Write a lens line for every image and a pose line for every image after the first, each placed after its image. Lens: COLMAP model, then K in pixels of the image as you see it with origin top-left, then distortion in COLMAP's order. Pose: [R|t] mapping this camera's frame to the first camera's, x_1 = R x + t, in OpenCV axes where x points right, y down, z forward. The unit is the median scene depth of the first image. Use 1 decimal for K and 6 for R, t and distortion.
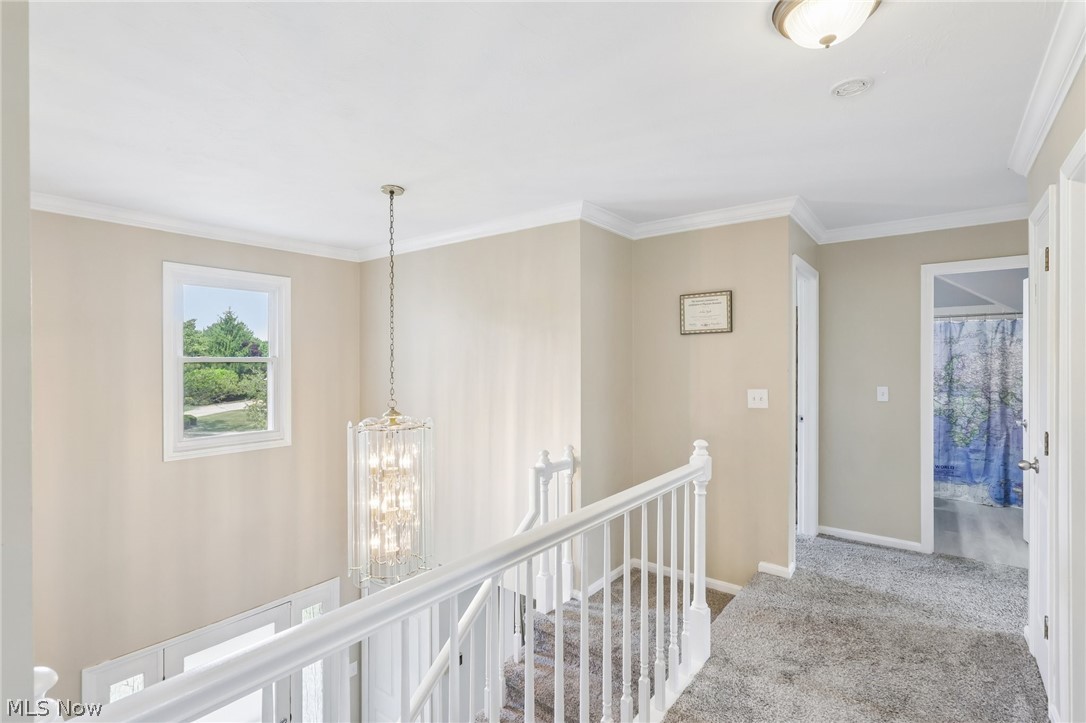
lens RADIAL K [[507.1, 0, 544.4], [0, 507.1, 367.1], [0, 0, 1]] dist [-0.001636, 0.000460]
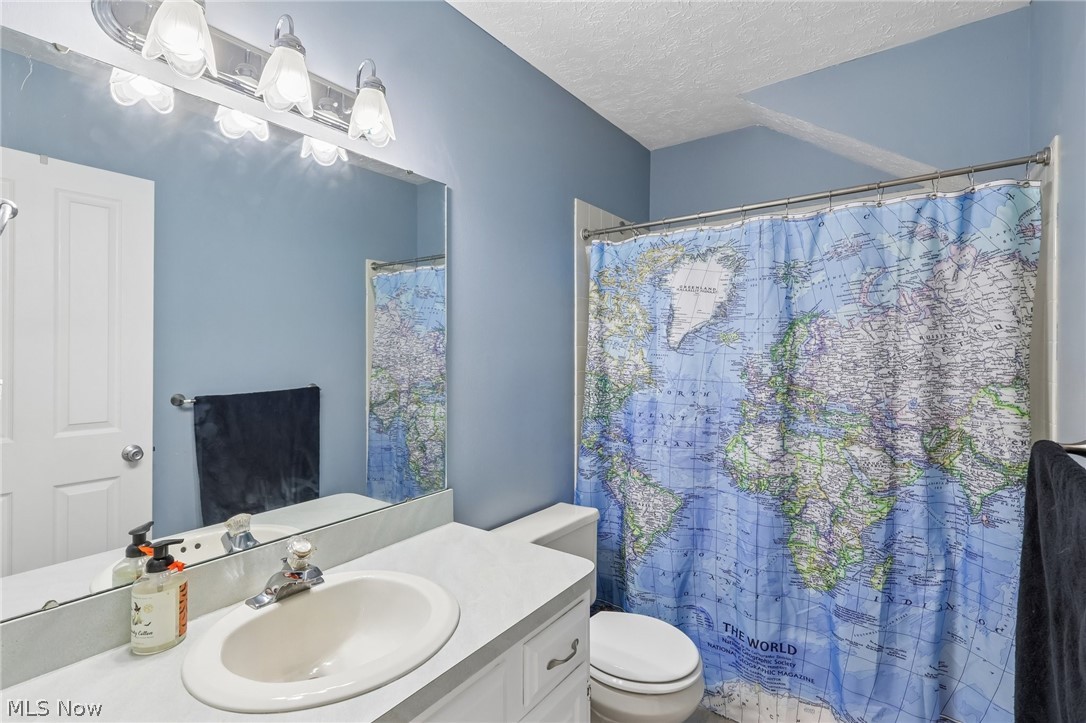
lens RADIAL K [[507.1, 0, 541.4], [0, 507.1, 354.6], [0, 0, 1]] dist [-0.001636, 0.000460]
pose [[0.999550, 0.000720, 0.030004, 0.651224], [-0.000498, 0.999972, -0.007420, 0.005997], [-0.030009, 0.007402, 0.999522, 0.691995]]
